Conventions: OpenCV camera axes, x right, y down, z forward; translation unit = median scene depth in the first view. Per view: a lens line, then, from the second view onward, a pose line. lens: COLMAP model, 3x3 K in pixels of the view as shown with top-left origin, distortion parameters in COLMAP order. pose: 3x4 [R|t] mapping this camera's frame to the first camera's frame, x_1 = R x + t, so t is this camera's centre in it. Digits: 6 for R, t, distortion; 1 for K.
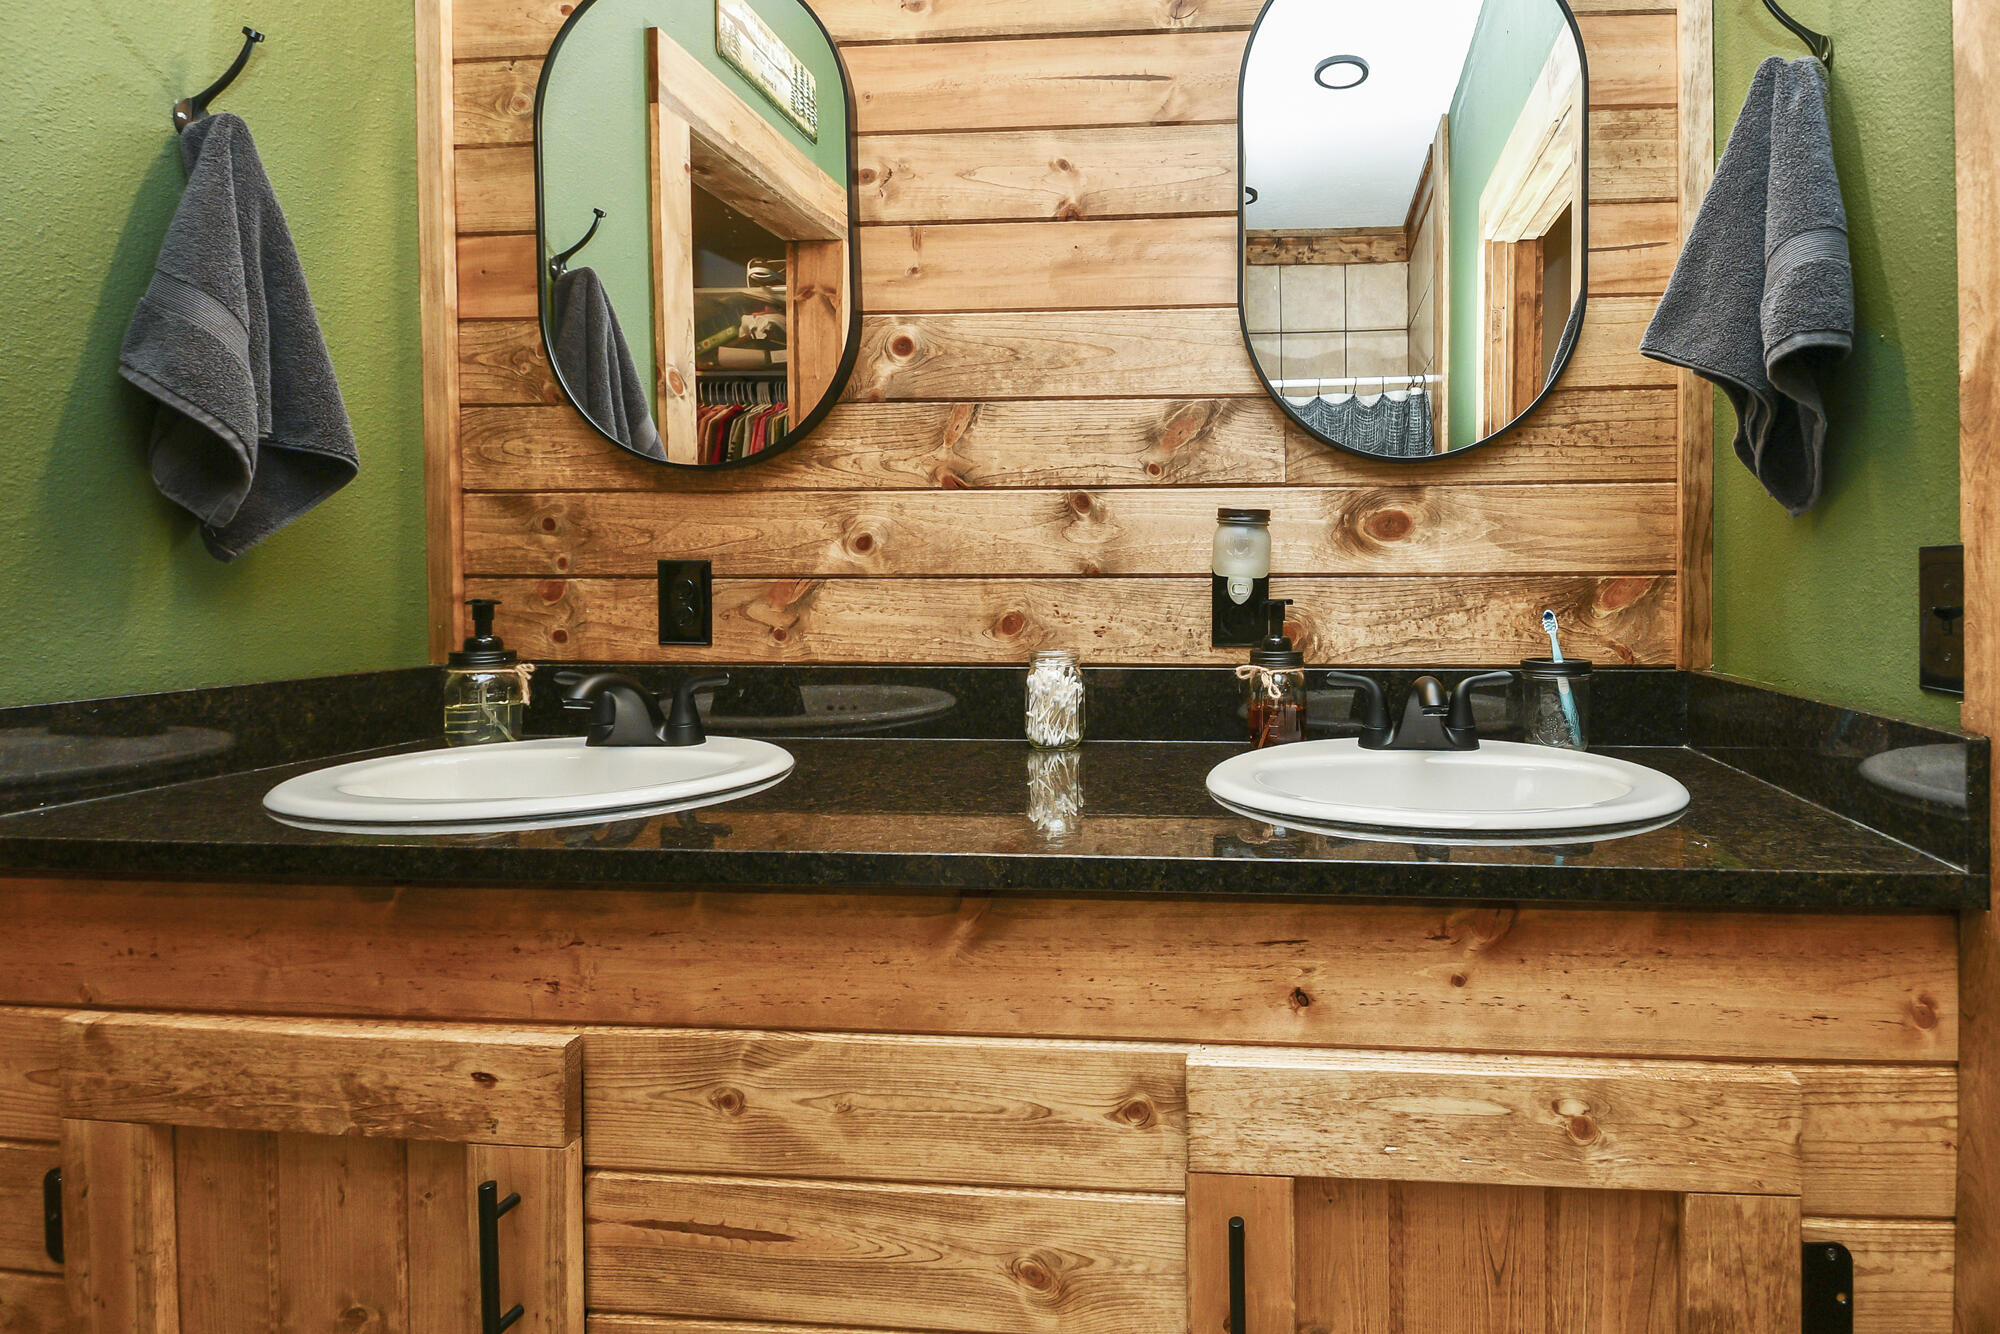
lens RADIAL K [[946.9, 0, 1125.7], [0, 946.9, 607.3], [0, 0, 1]] dist [0.027283, -0.023256]
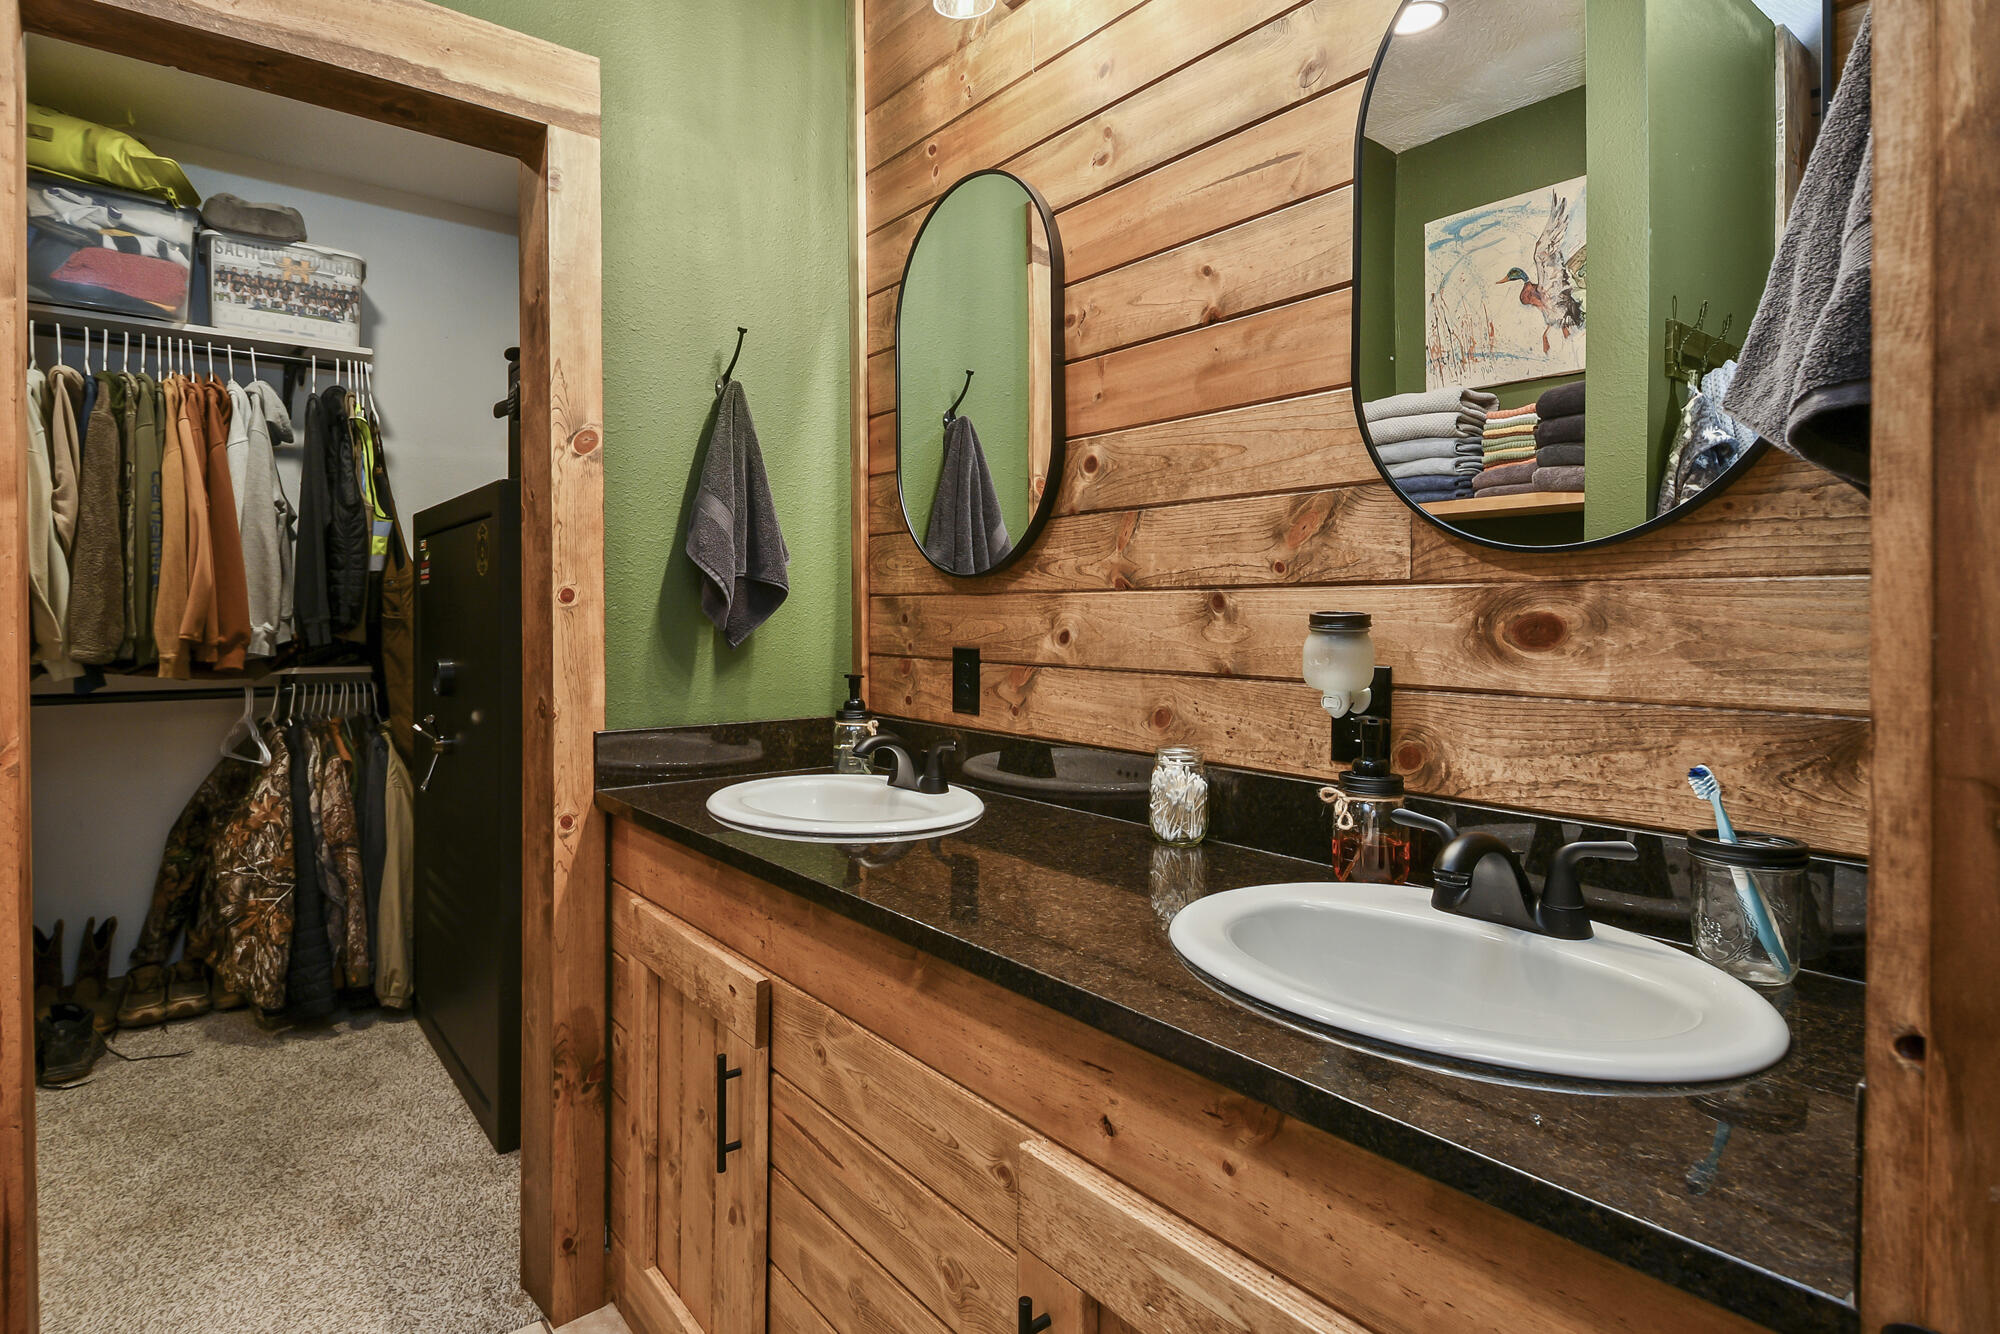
lens RADIAL K [[1026.0, 0, 1005.6], [0, 1026.0, 619.1], [0, 0, 1]] dist [0.037437, -0.027259]
pose [[0.683402, 0.008443, -0.729993, 0.596198], [-0.012341, 0.999924, 0.000012, -0.090344], [0.729938, 0.009000, 0.683454, 0.093057]]
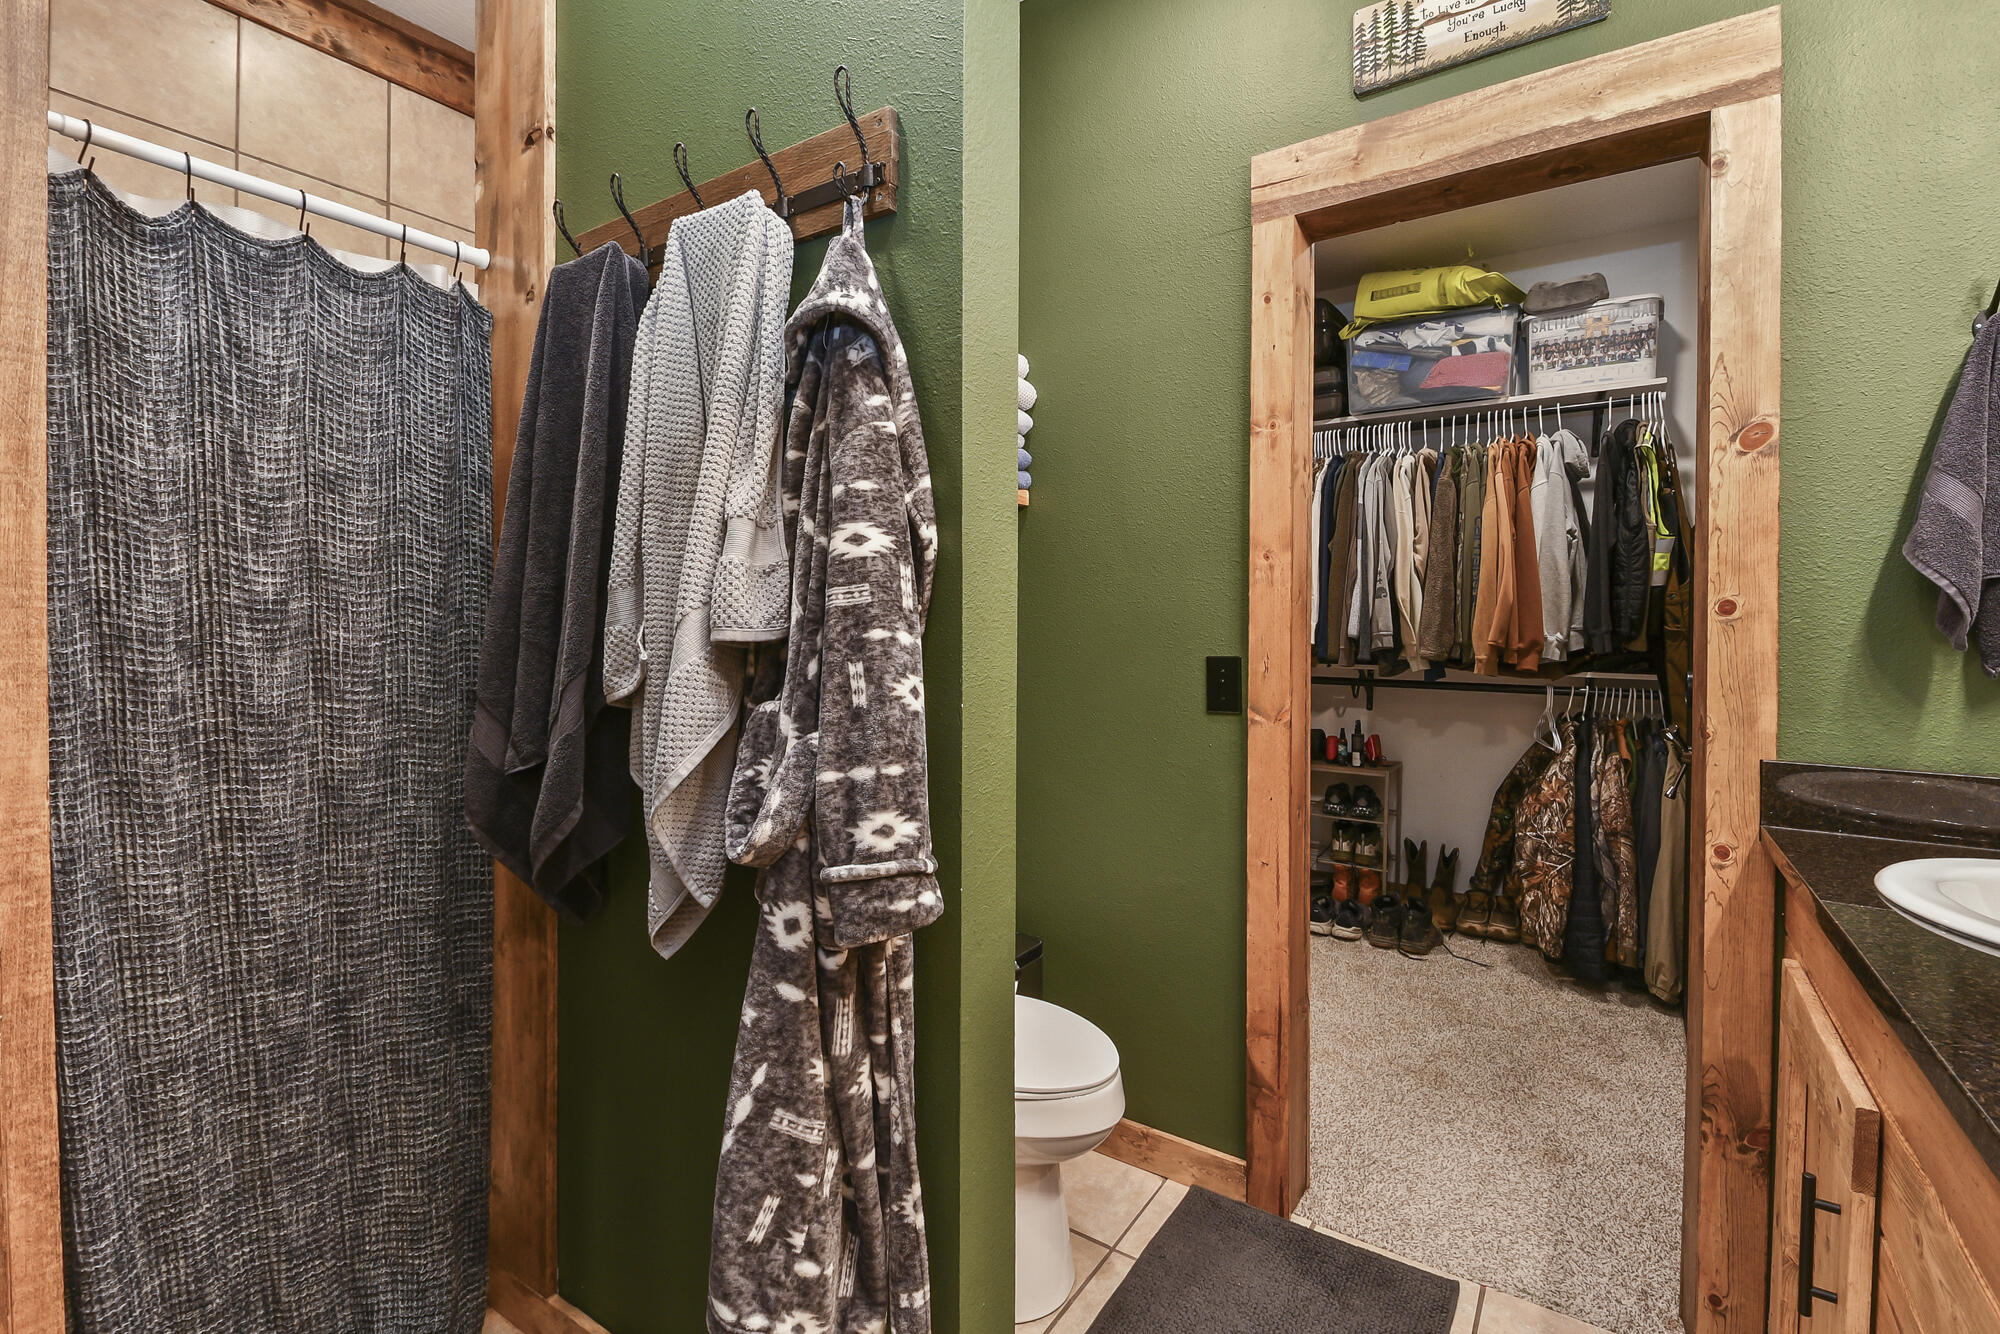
lens RADIAL K [[891.1, 0, 977.9], [0, 891.1, 630.1], [0, 0, 1]] dist [0.020193, -0.017887]
pose [[-0.519306, 0.010426, -0.854525, 0.611424], [-0.015100, 0.999658, 0.021373, -0.096647], [0.854455, 0.024002, -0.518971, 0.399929]]
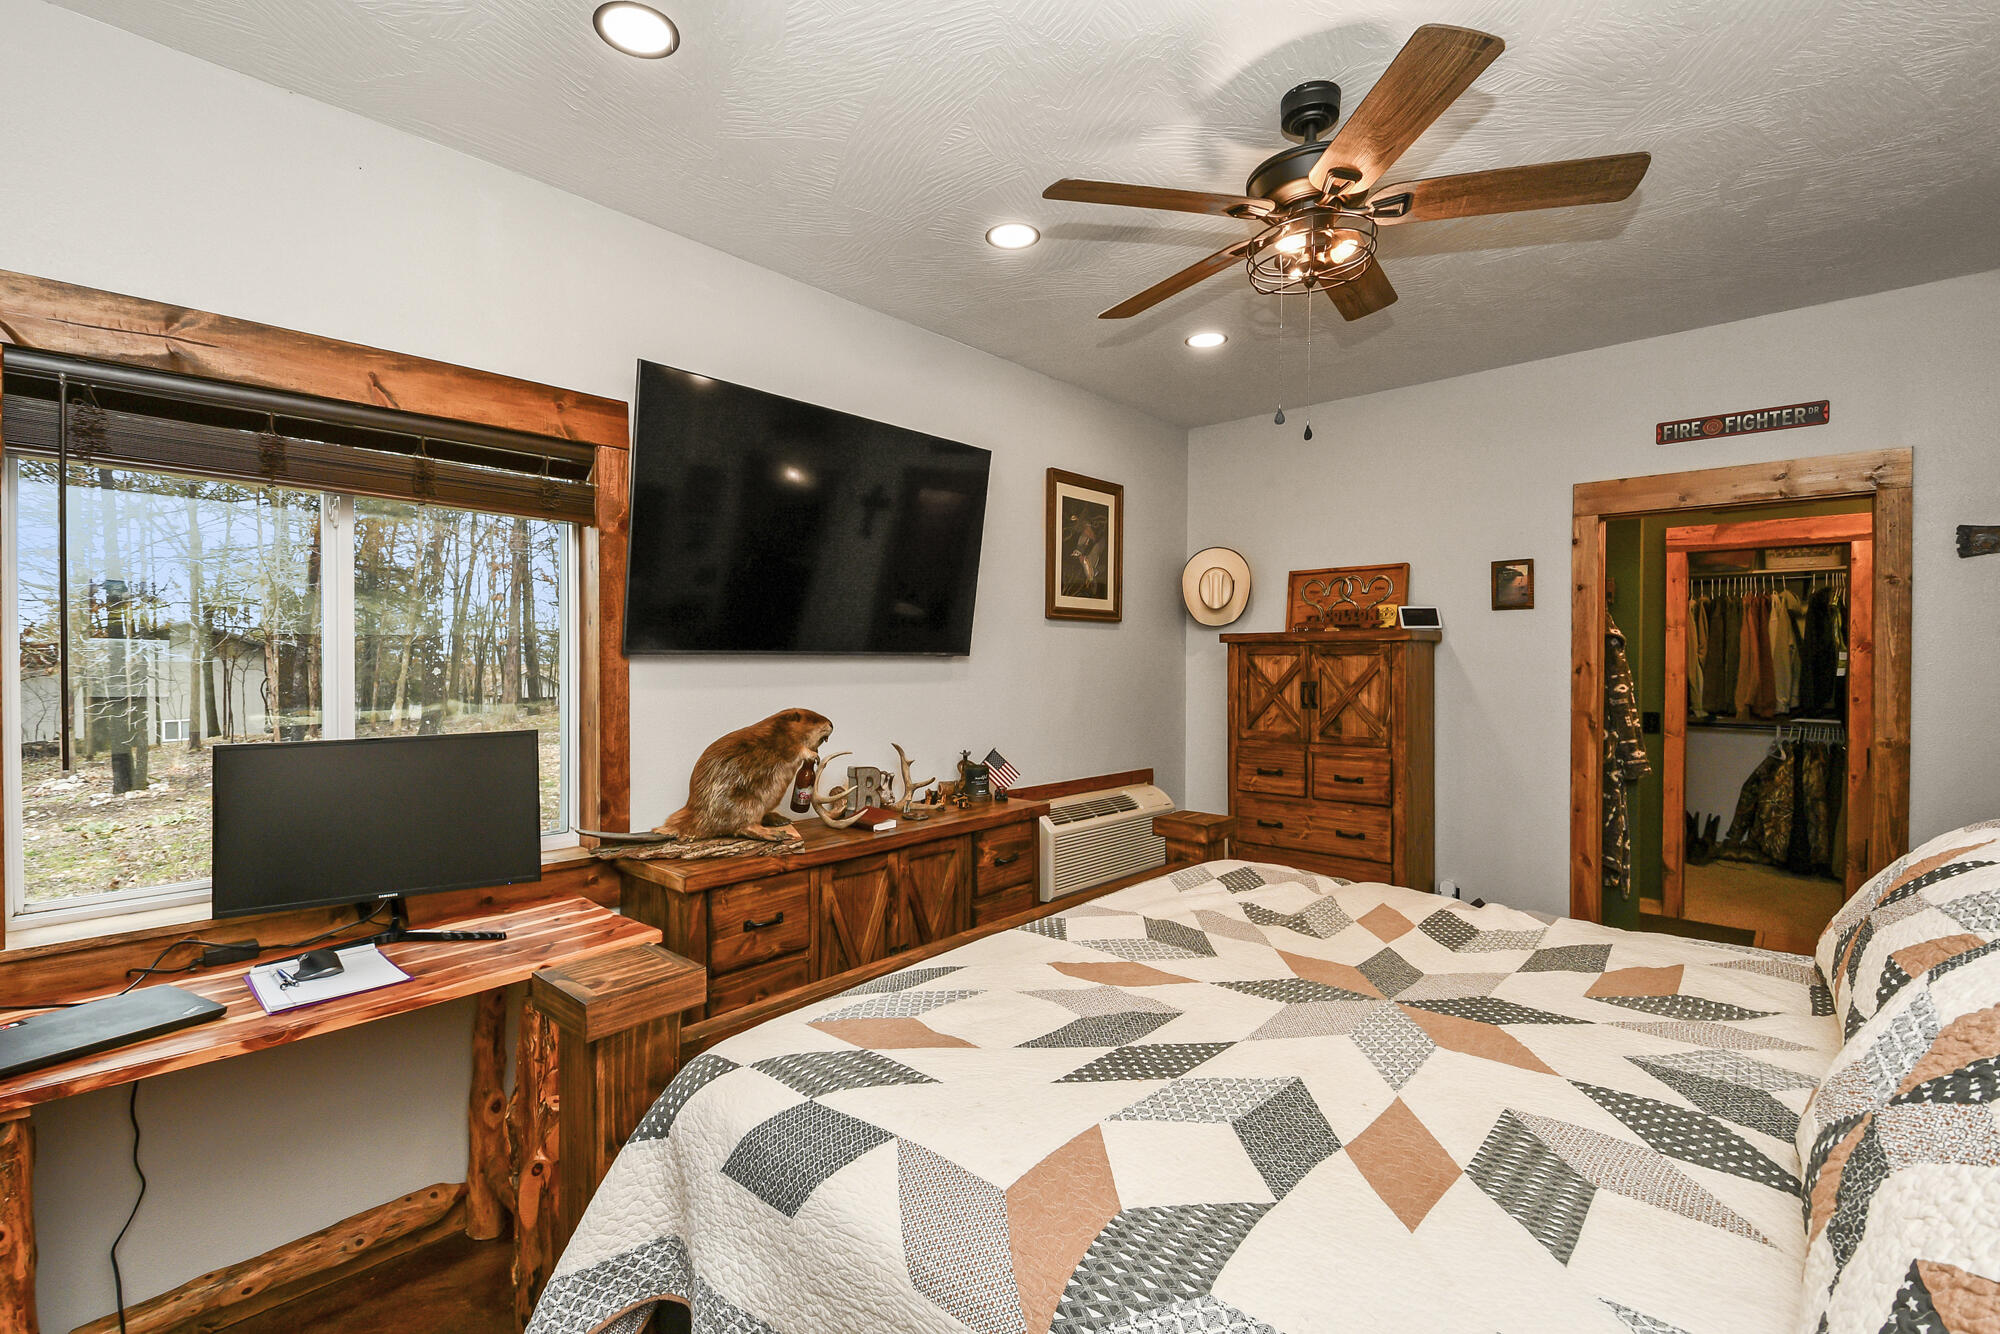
lens RADIAL K [[884.0, 0, 959.2], [0, 884.0, 666.0], [0, 0, 1]] dist [0.022357, -0.017663]
pose [[-0.641773, 0.009430, -0.766837, 4.143494], [-0.012923, 0.999649, 0.023108, -0.284025], [0.766786, 0.024740, -0.641426, 0.148249]]
